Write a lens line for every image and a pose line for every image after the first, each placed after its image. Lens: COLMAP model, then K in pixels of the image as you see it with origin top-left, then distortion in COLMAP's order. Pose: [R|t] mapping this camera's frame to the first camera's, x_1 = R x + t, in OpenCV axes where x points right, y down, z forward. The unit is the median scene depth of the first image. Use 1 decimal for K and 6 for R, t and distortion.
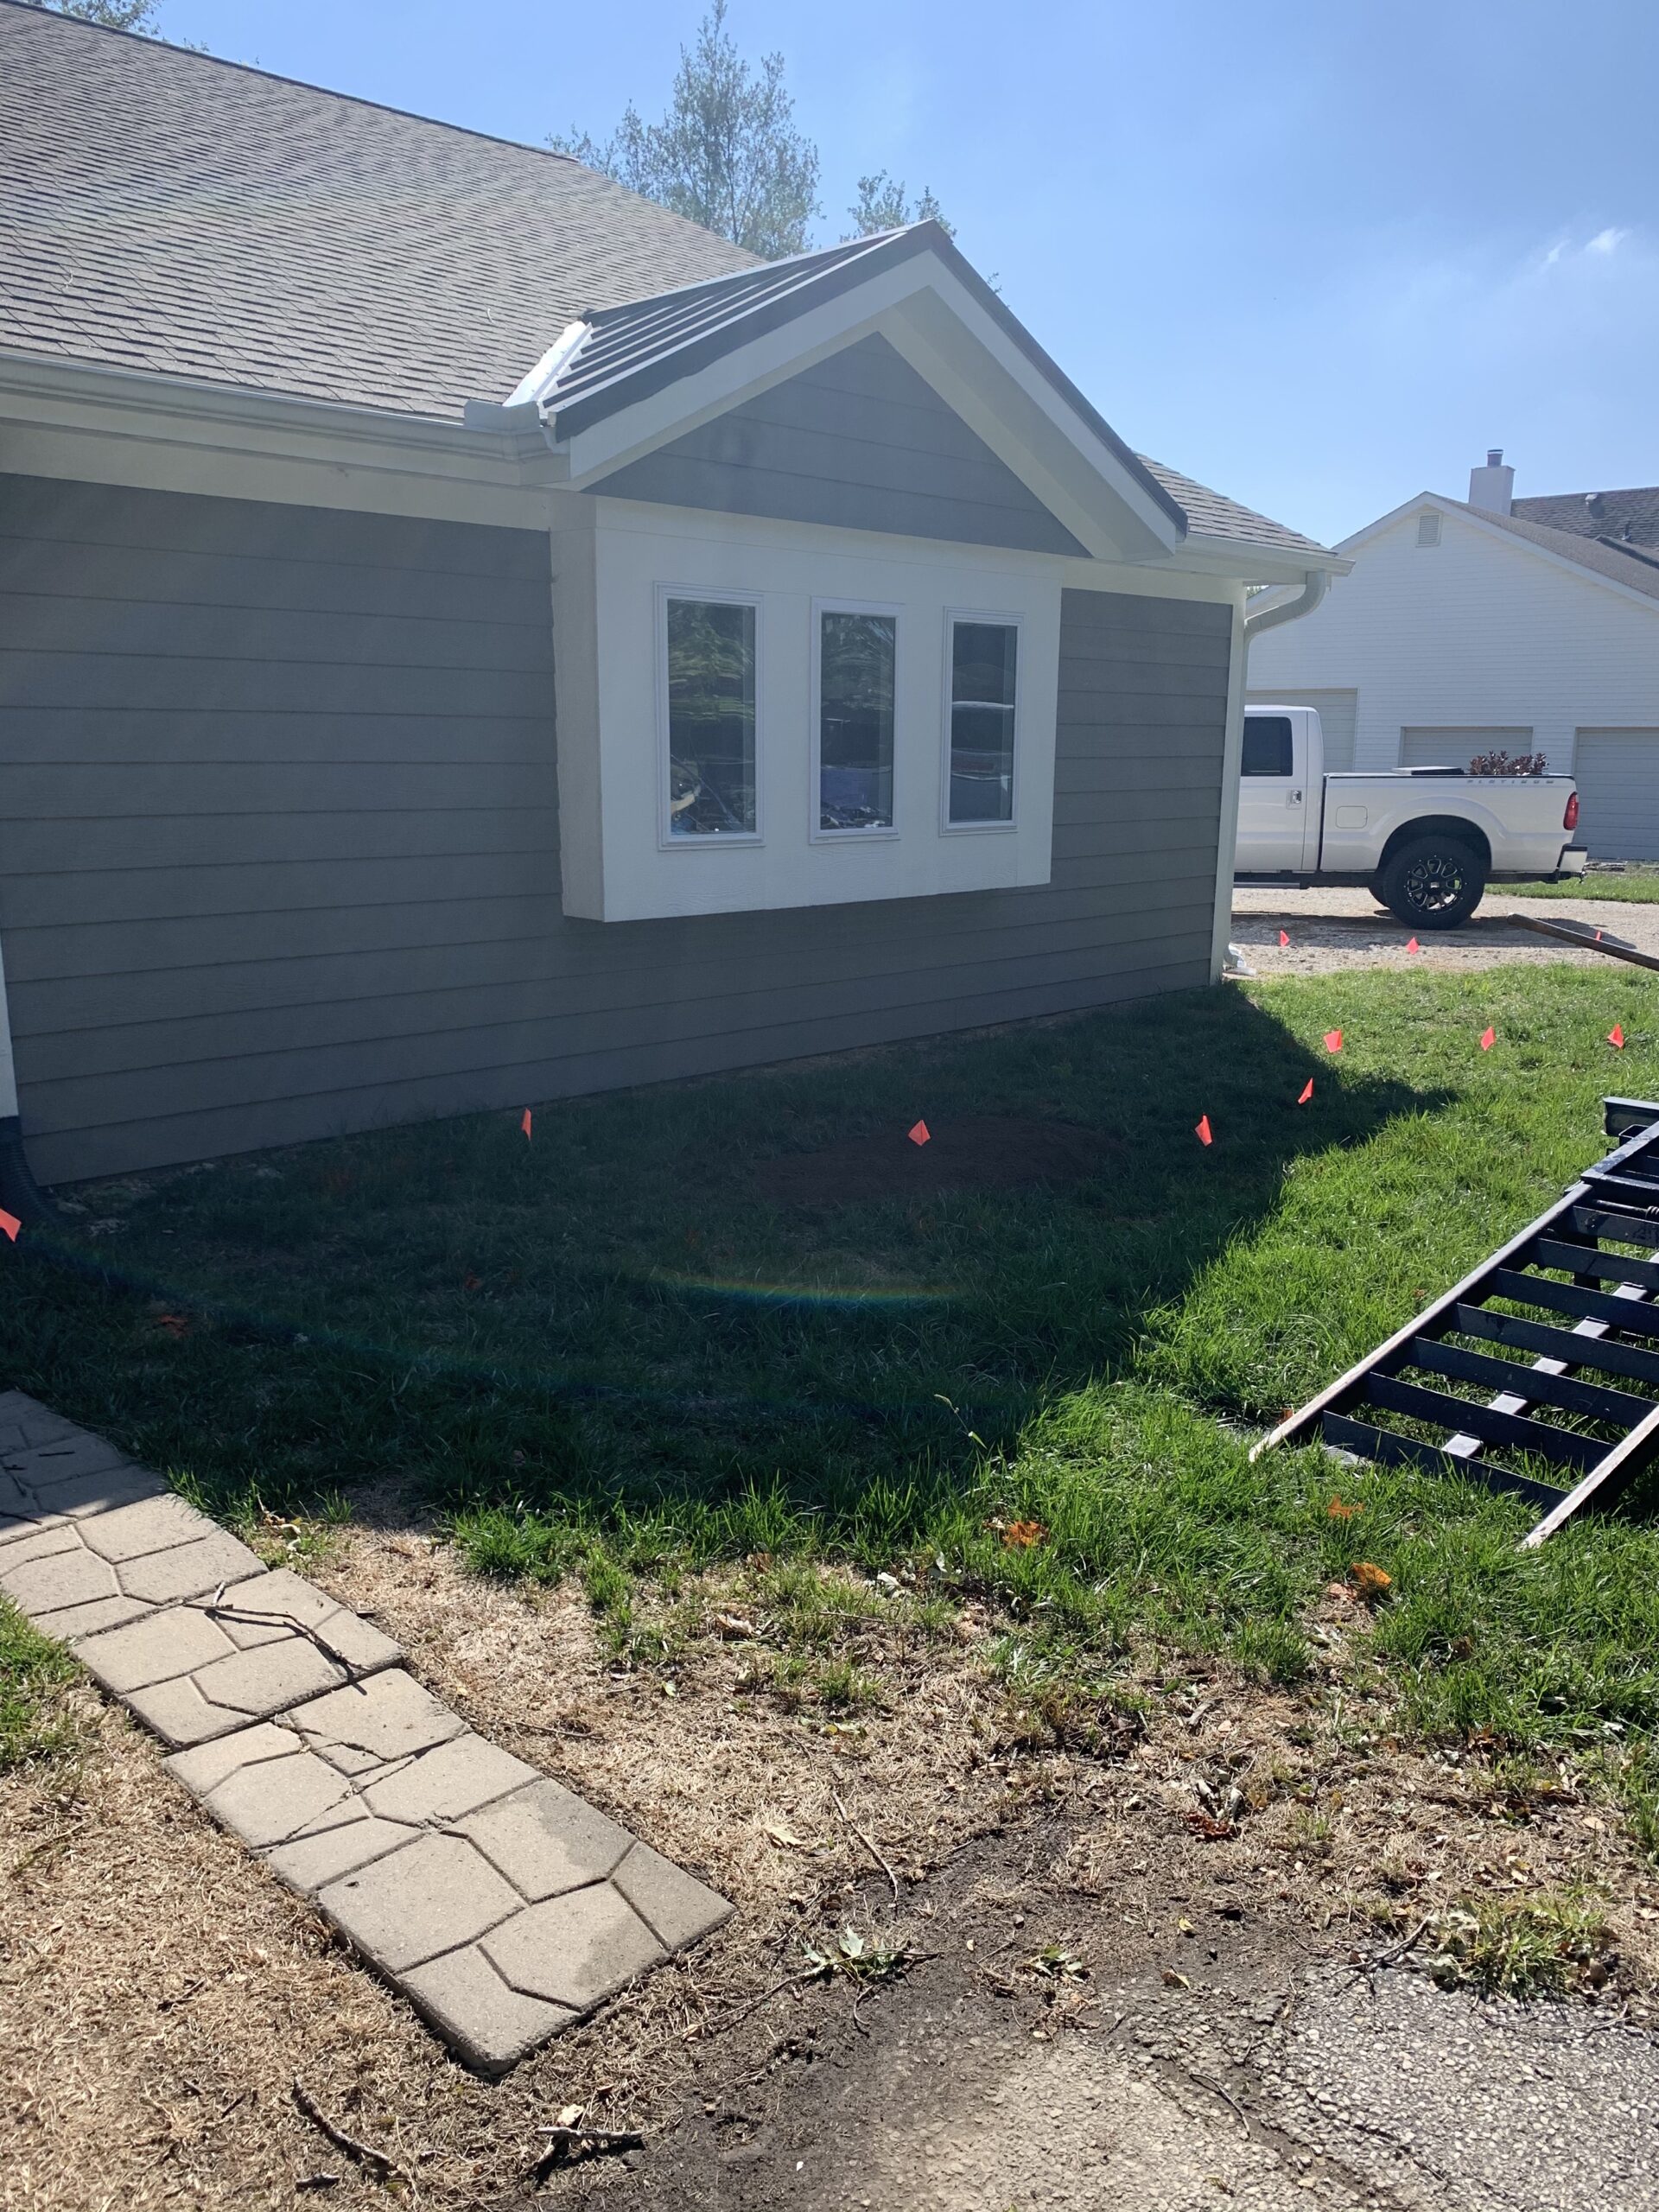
lens RADIAL K [[1684.1, 0, 831.1], [0, 1684.1, 1121.7], [0, 0, 1]] dist [0.011196, -0.039712]
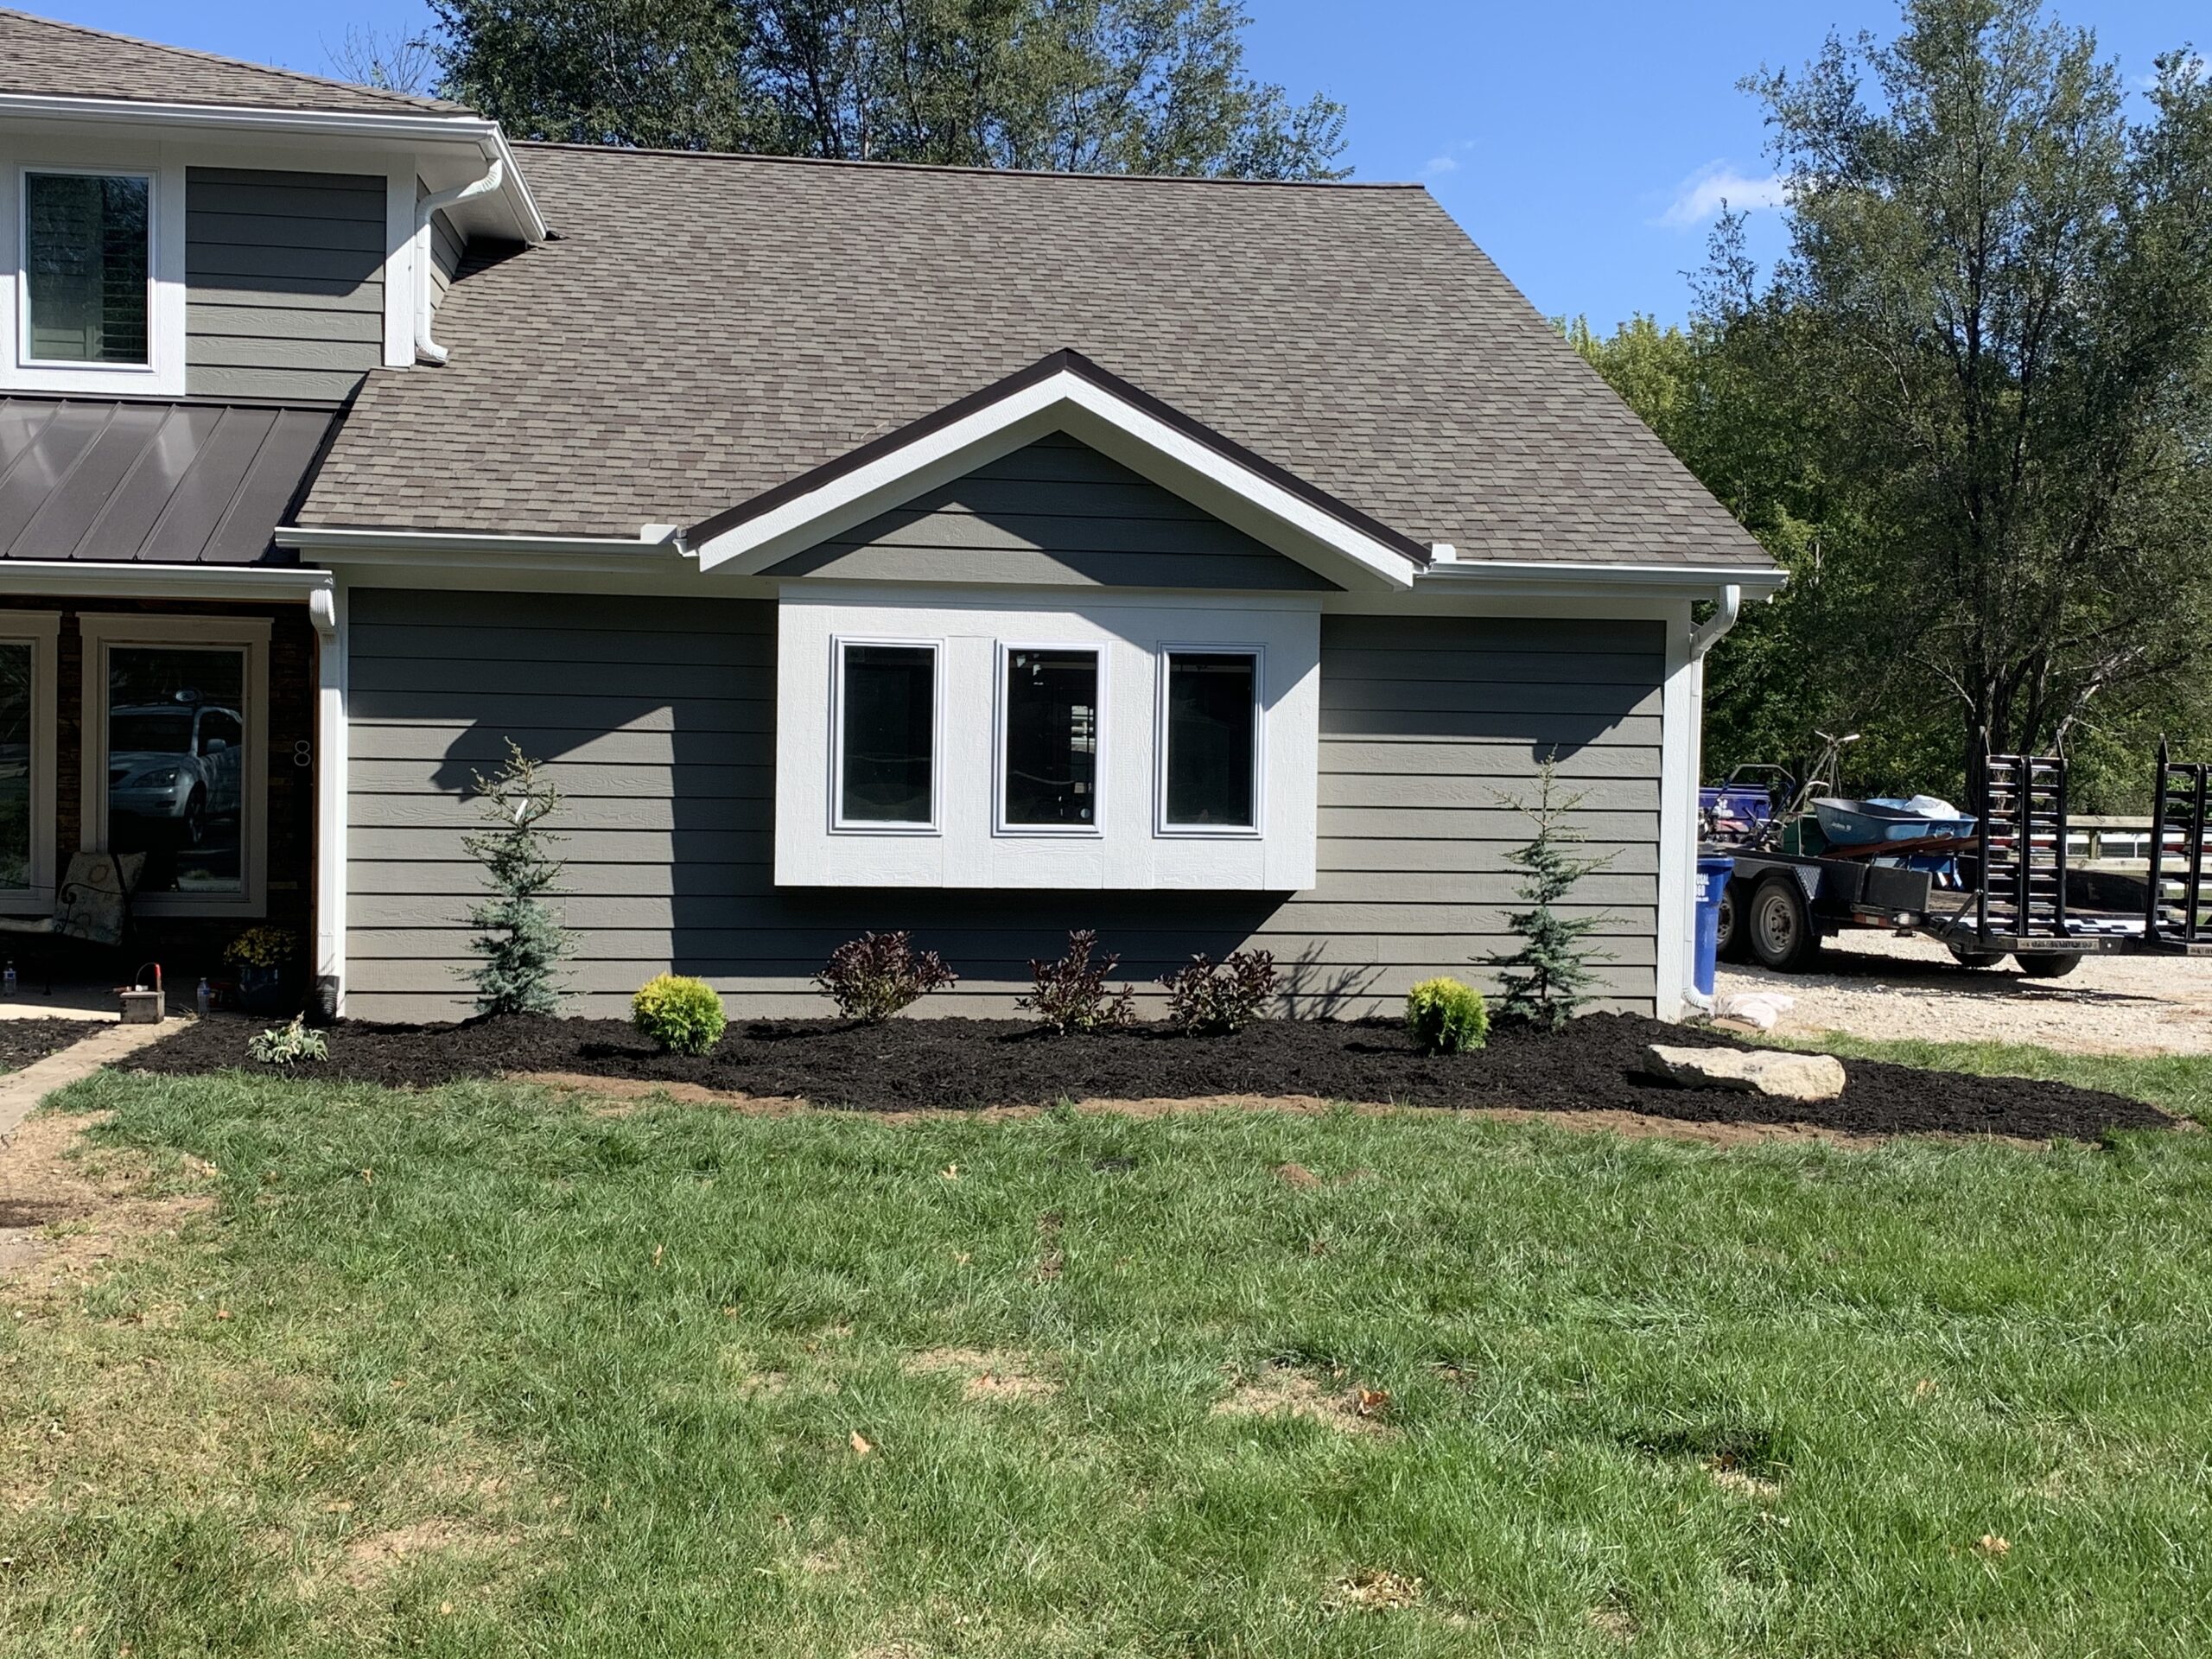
lens RADIAL K [[2343.1, 0, 1106.0], [0, 2343.1, 829.5], [0, 0, 1]] dist [0.009902, -0.025042]
pose [[0.796700, 0.040857, -0.602992, 0.975011], [-0.148620, 0.980320, -0.129940, 0.031646], [0.585816, 0.193140, 0.787093, -0.243385]]
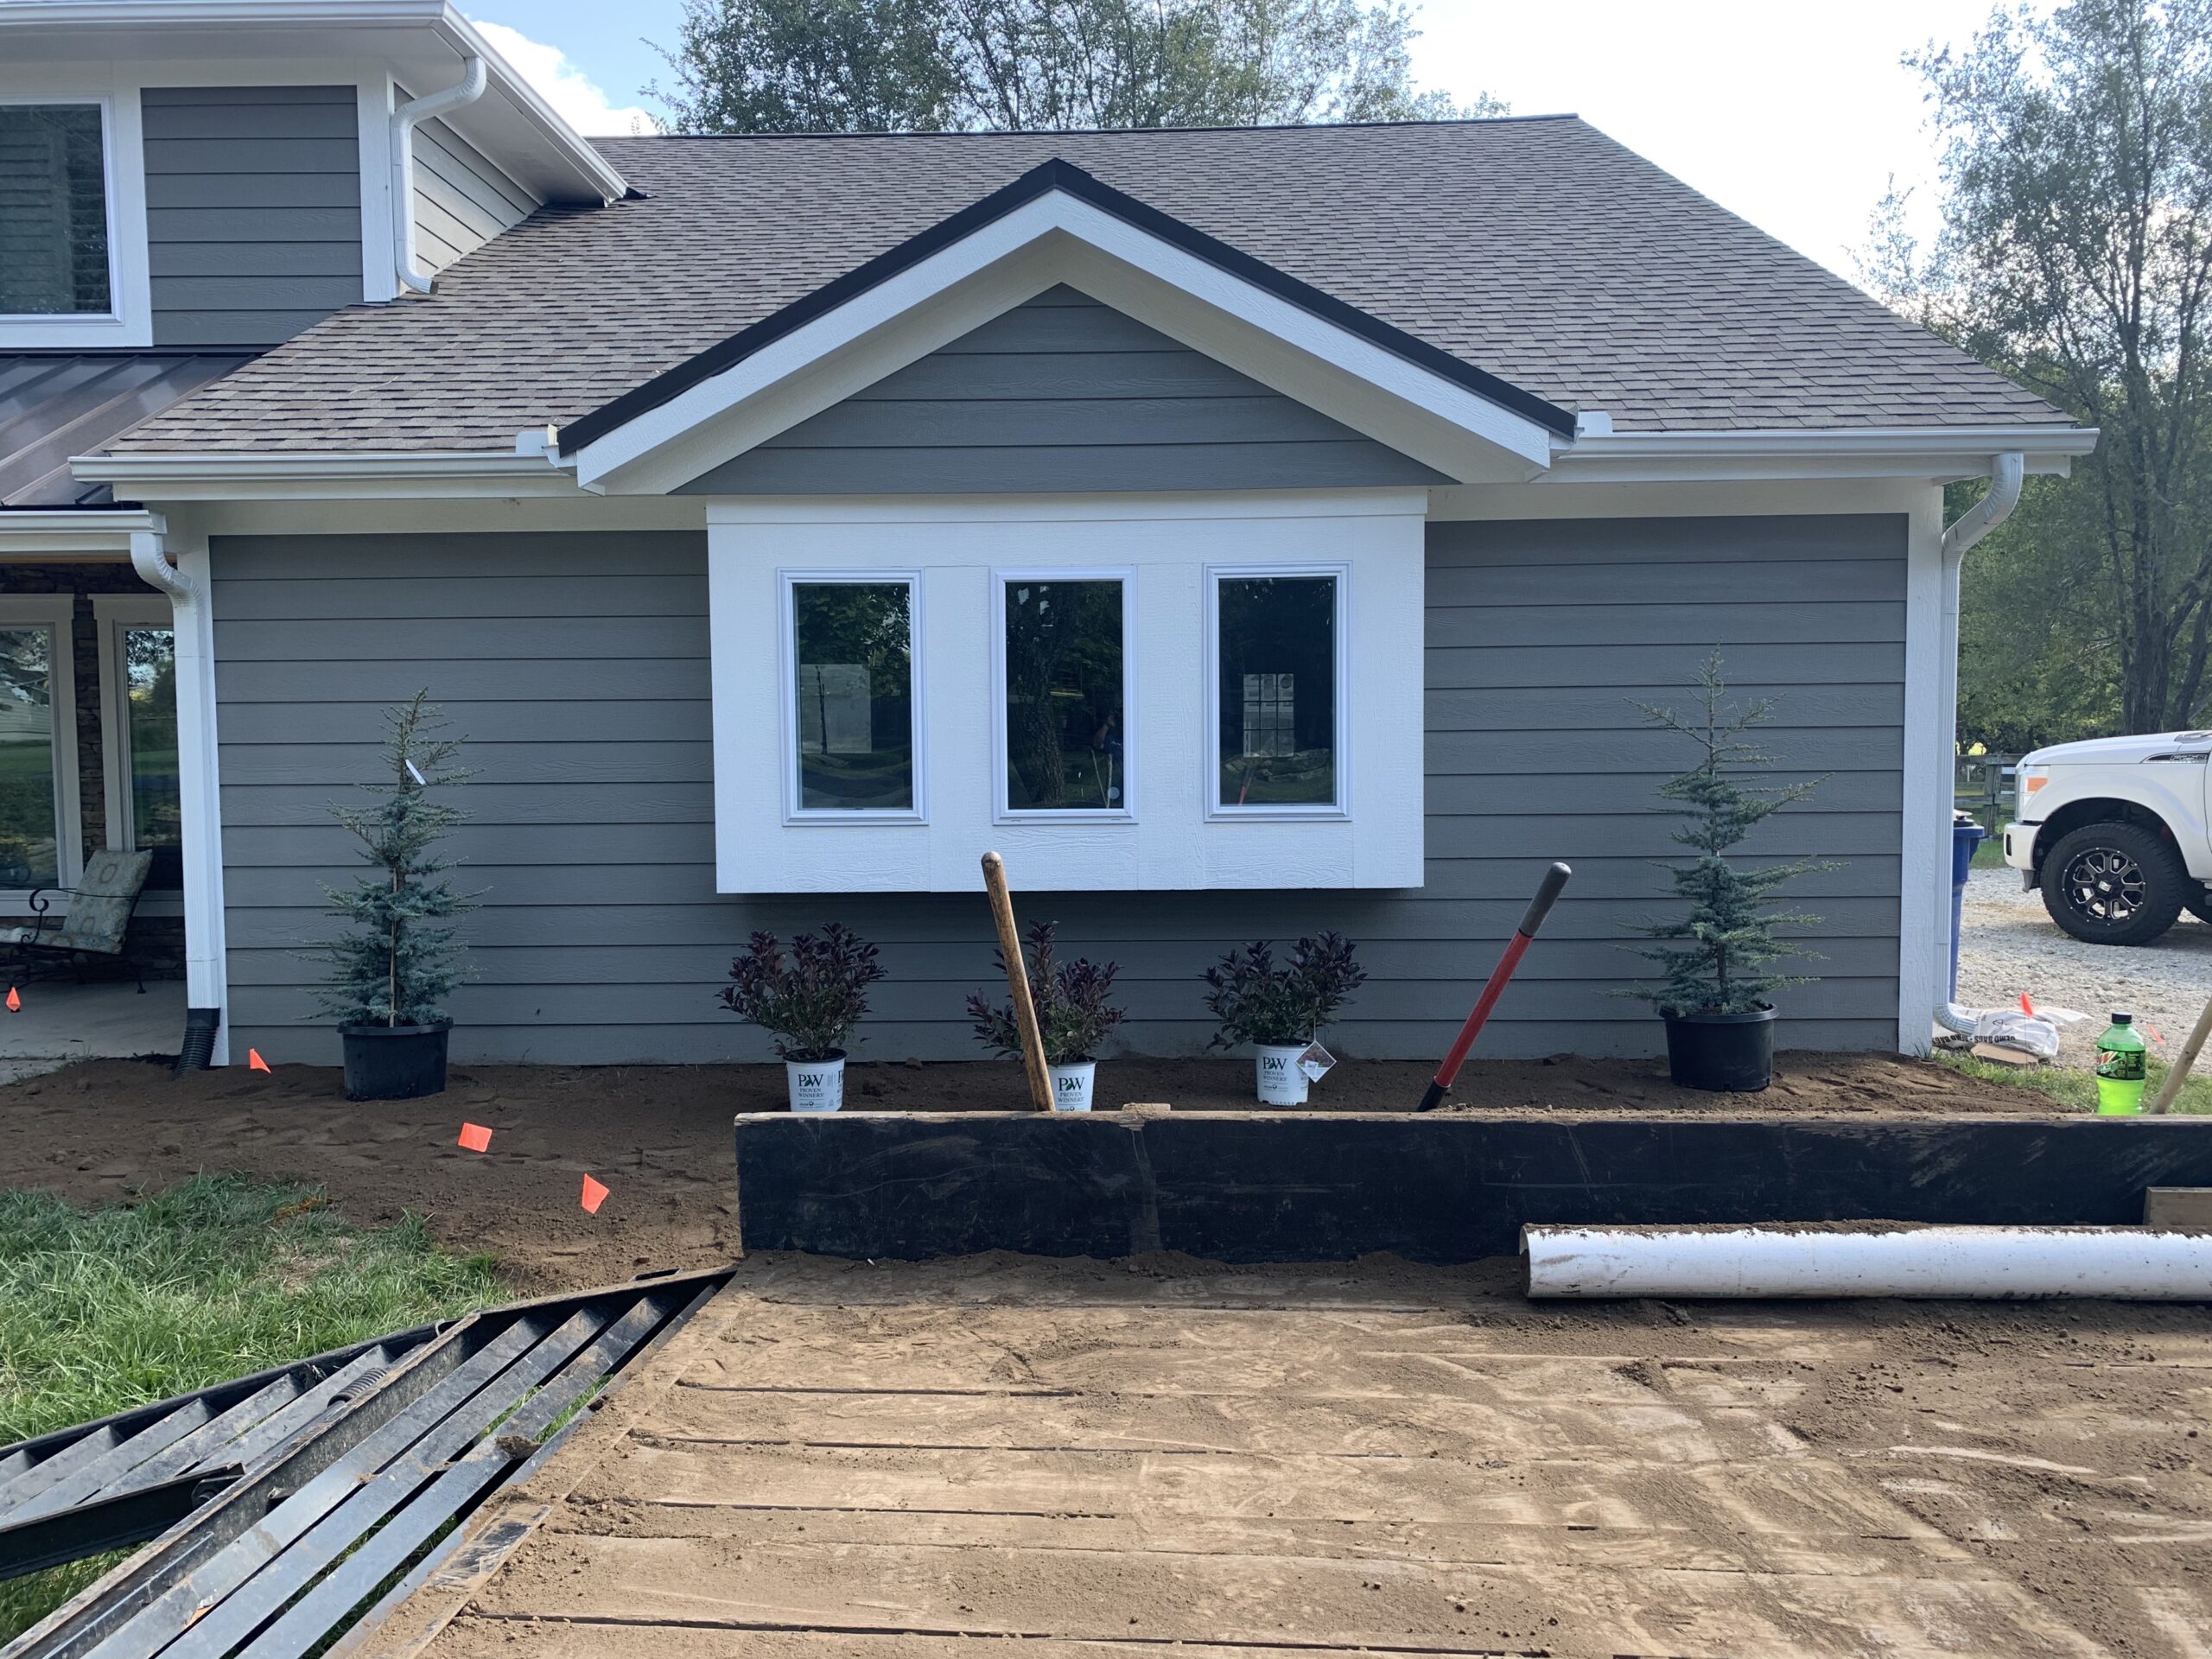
lens RADIAL K [[1684.1, 0, 1106.0], [0, 1684.1, 829.5], [0, 0, 1]] dist [0.011196, -0.039712]
pose [[0.695333, 0.043985, -0.717340, 0.638737], [-0.145969, 0.985965, -0.081035, -0.089990], [0.703708, 0.161056, 0.691994, 0.375591]]
